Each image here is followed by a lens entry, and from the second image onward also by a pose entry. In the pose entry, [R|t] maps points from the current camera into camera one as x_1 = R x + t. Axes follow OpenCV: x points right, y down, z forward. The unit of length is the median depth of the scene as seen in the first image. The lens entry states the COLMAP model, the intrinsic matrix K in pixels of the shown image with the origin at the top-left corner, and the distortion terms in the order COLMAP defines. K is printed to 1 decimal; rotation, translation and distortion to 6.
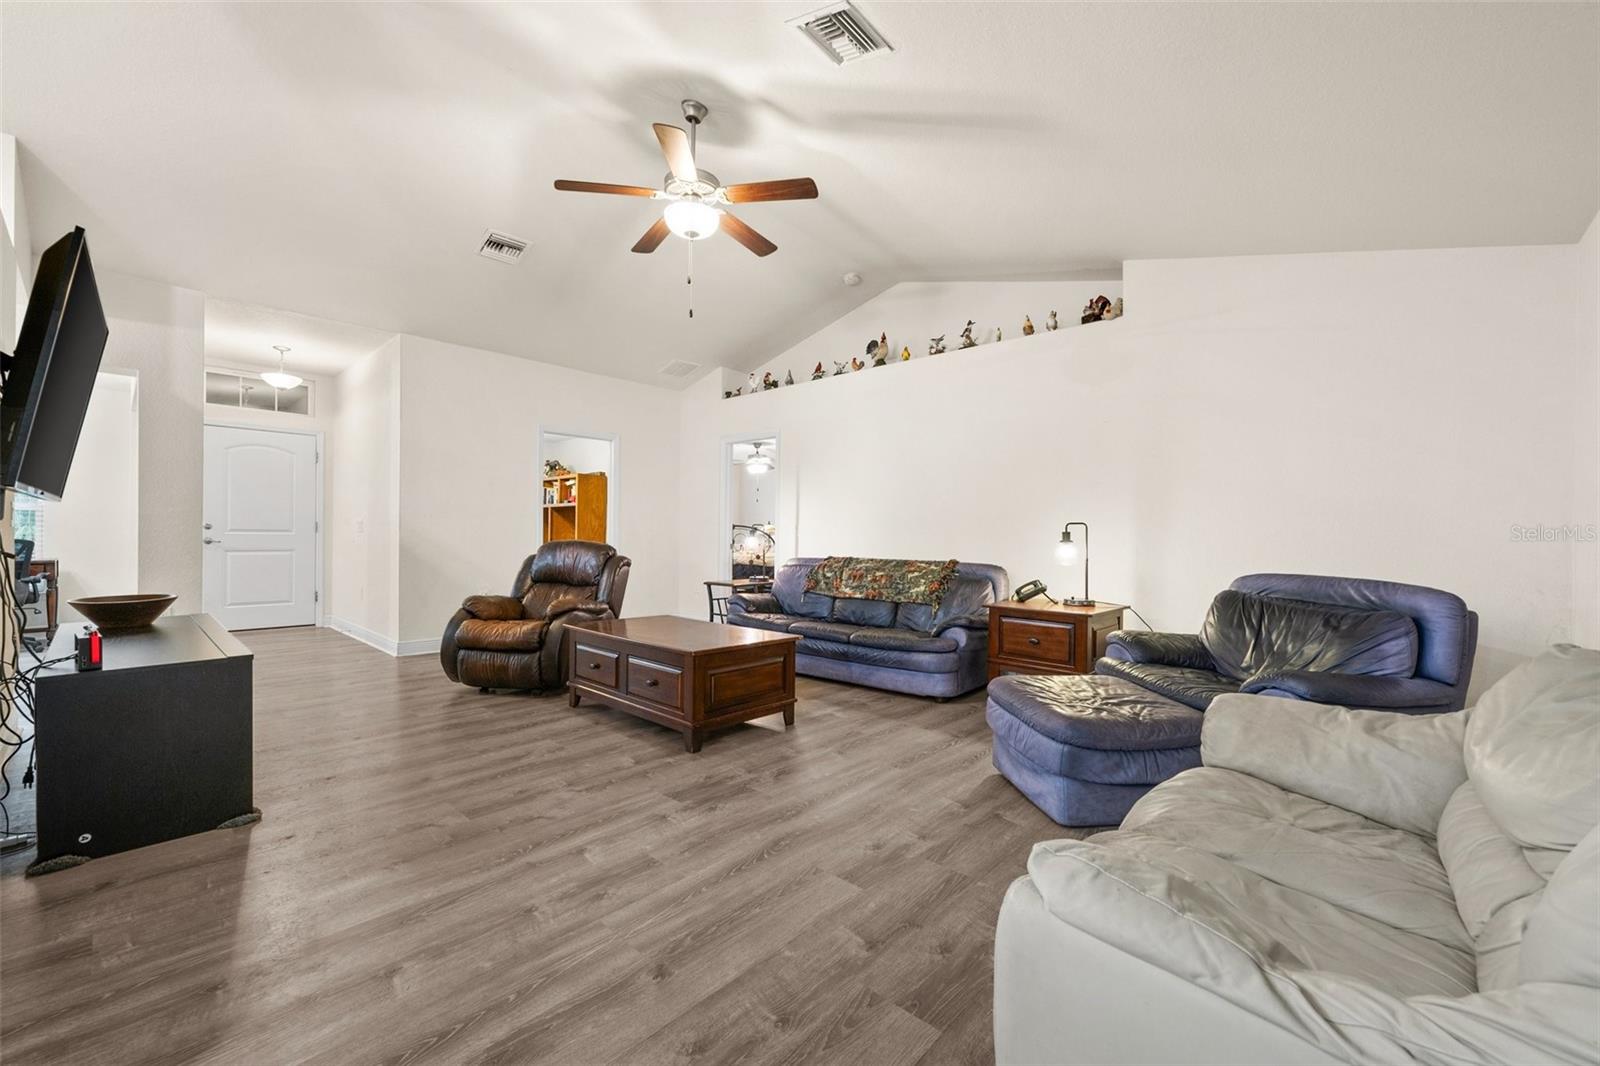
lens RADIAL K [[638.7, 0, 789.6], [0, 638.7, 530.9], [0, 0, 1]] dist [0.012653, -0.000280]
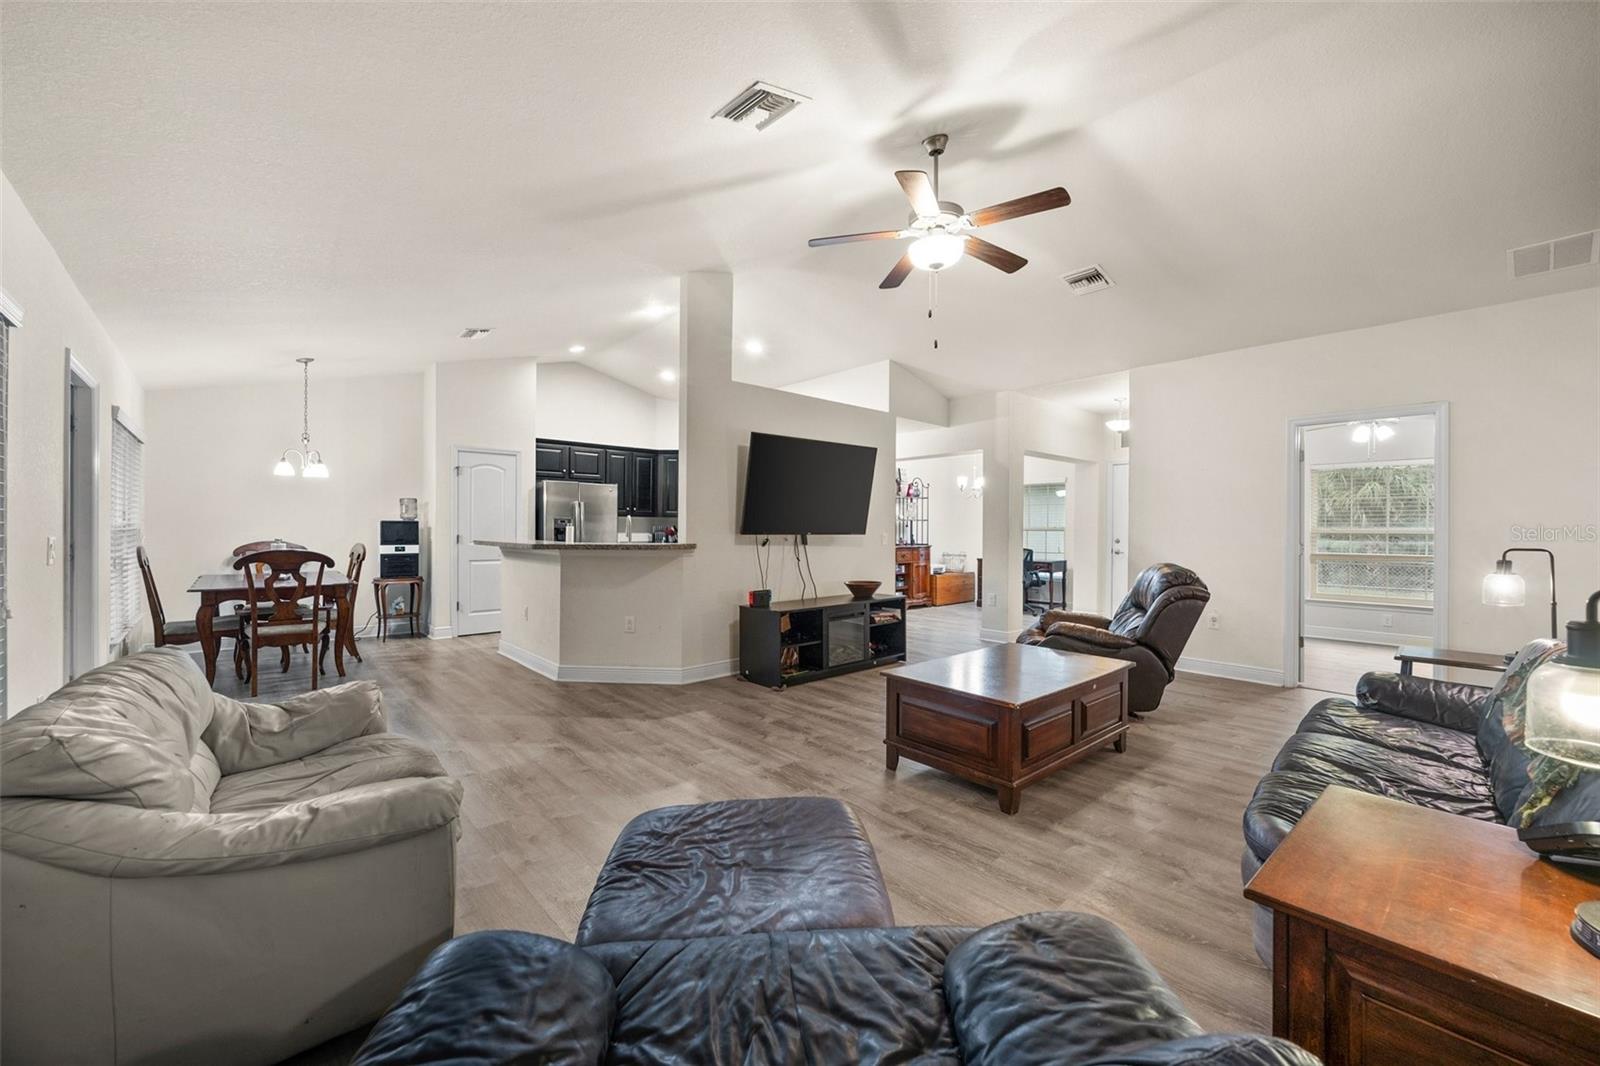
lens RADIAL K [[632.1, 0, 800.7], [0, 632.1, 530.2], [0, 0, 1]] dist [-0.003489, 0.000306]
pose [[-0.075416, -0.006599, -0.997130, 0.799154], [-0.000478, 0.999978, -0.006582, -0.037251], [0.997152, -0.000020, -0.075417, 0.818249]]
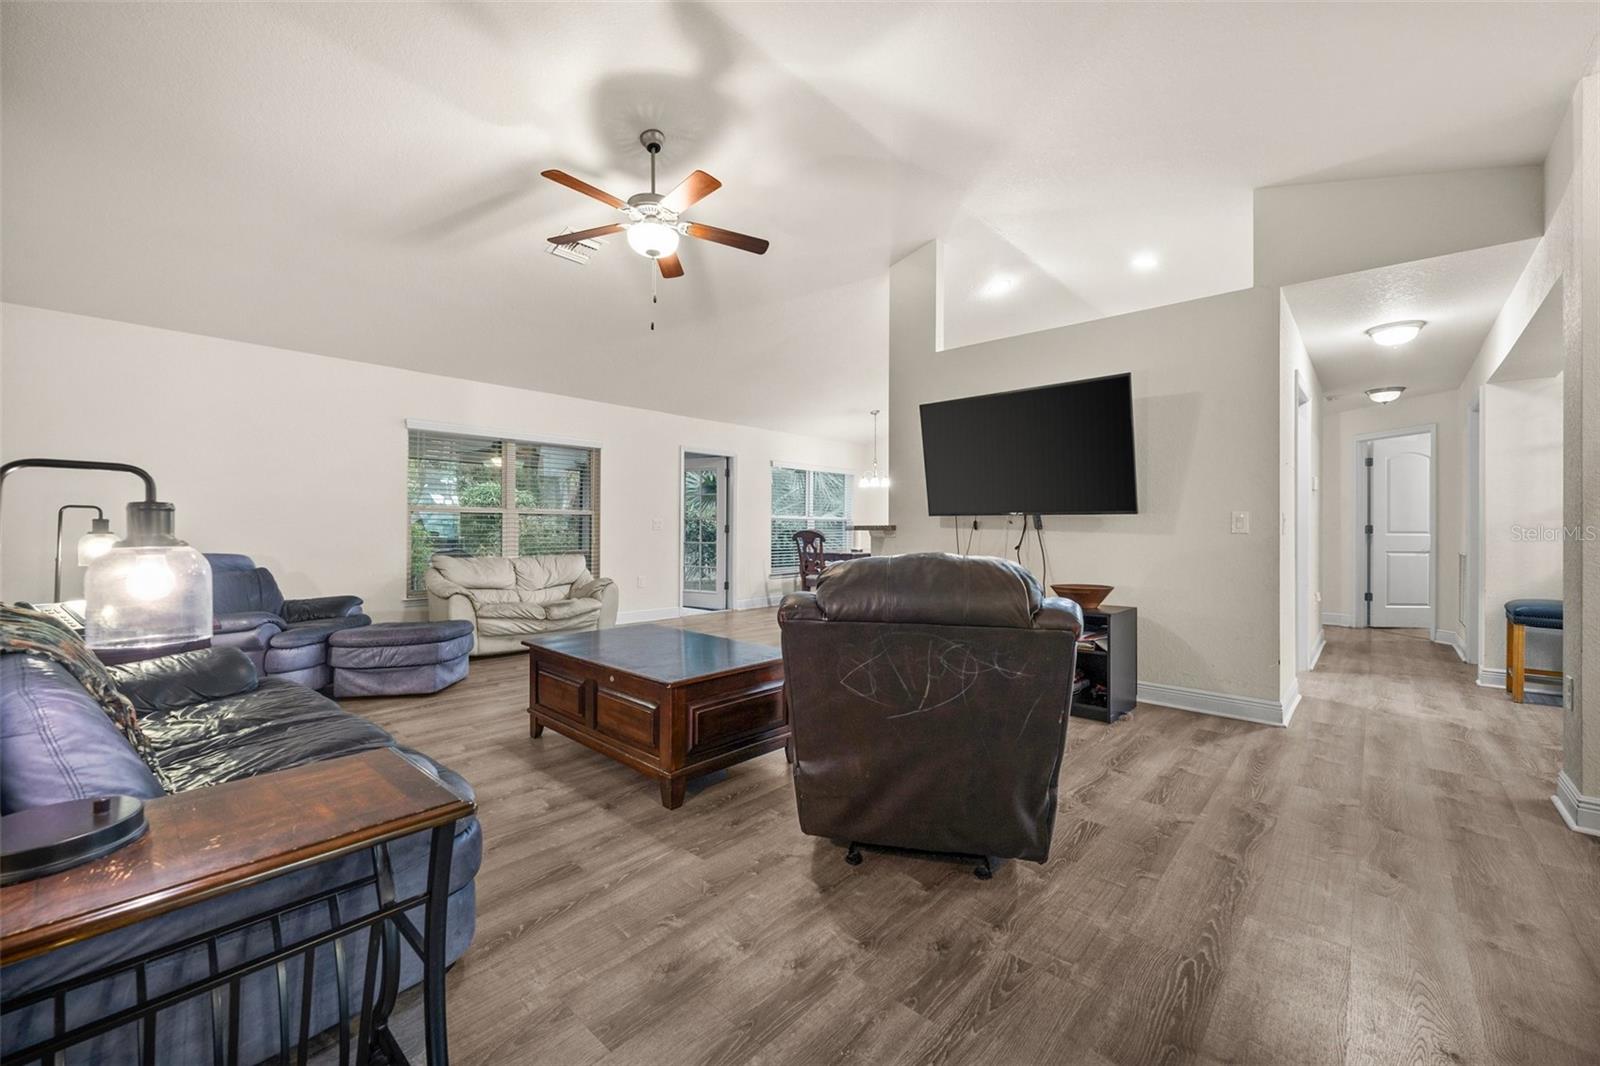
lens RADIAL K [[632.3, 0, 797.5], [0, 632.3, 528.2], [0, 0, 1]] dist [-0.002485, -0.000092]
pose [[-0.999814, -0.015544, -0.011416, -0.368074], [-0.015453, 0.999848, -0.008054, 0.005483], [0.011539, -0.007876, -0.999902, 1.945619]]
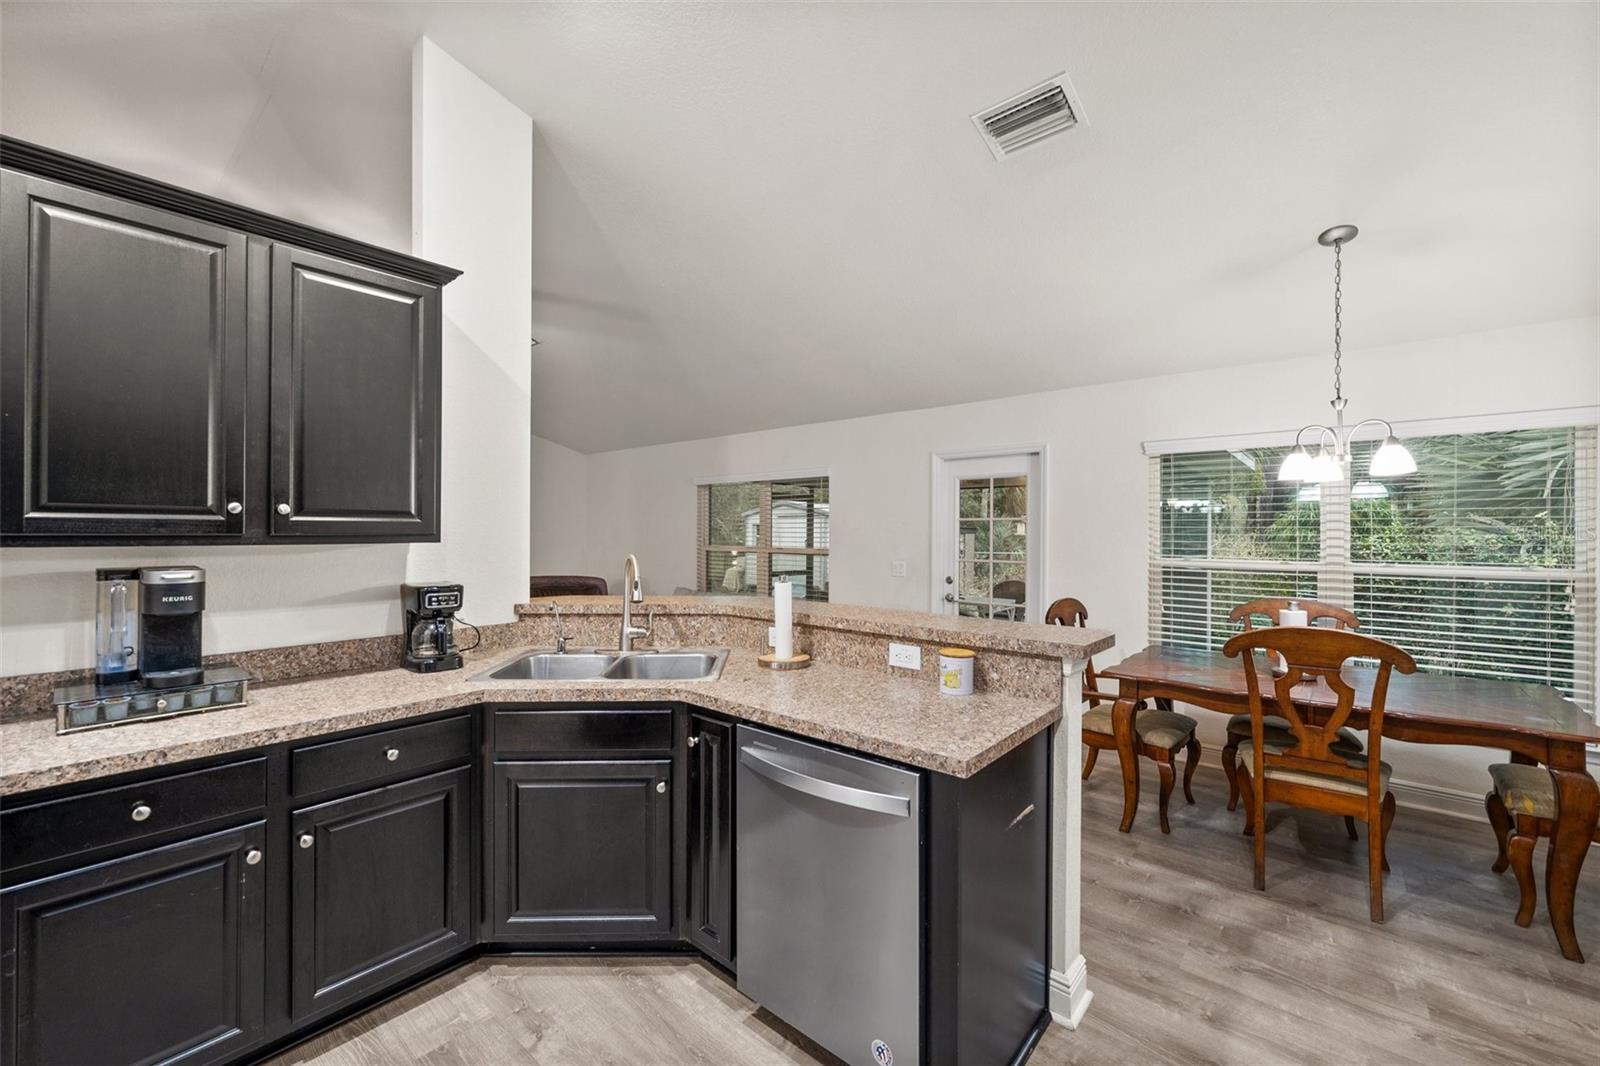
lens RADIAL K [[632.1, 0, 800.7], [0, 632.1, 530.2], [0, 0, 1]] dist [-0.003489, 0.000306]
pose [[-0.049765, -0.007066, 0.998736, -1.431509], [-0.013926, 0.999883, 0.006381, -0.116374], [-0.998664, -0.013591, -0.049858, 0.129430]]
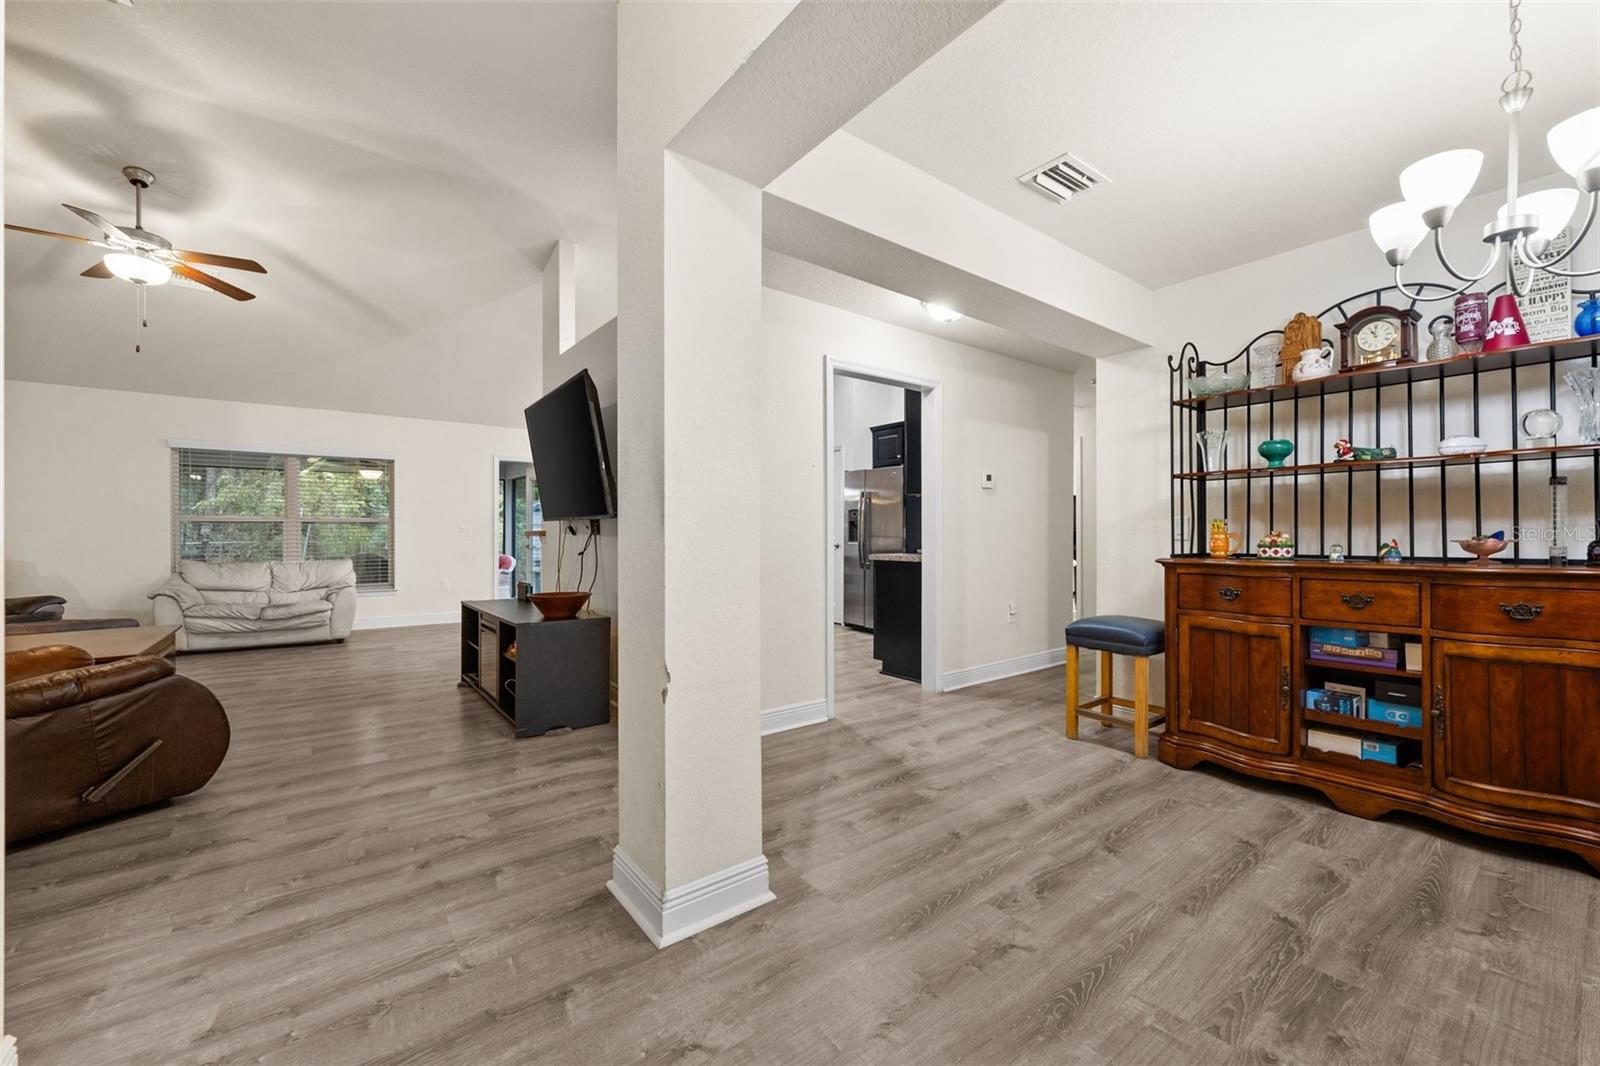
lens RADIAL K [[638.7, 0, 789.6], [0, 638.7, 530.9], [0, 0, 1]] dist [0.012653, -0.000280]
pose [[-0.984784, -0.010844, 0.173446, -1.433881], [-0.012610, 0.999879, -0.009087, -0.011509], [-0.173326, -0.011136, -0.984801, 1.839342]]
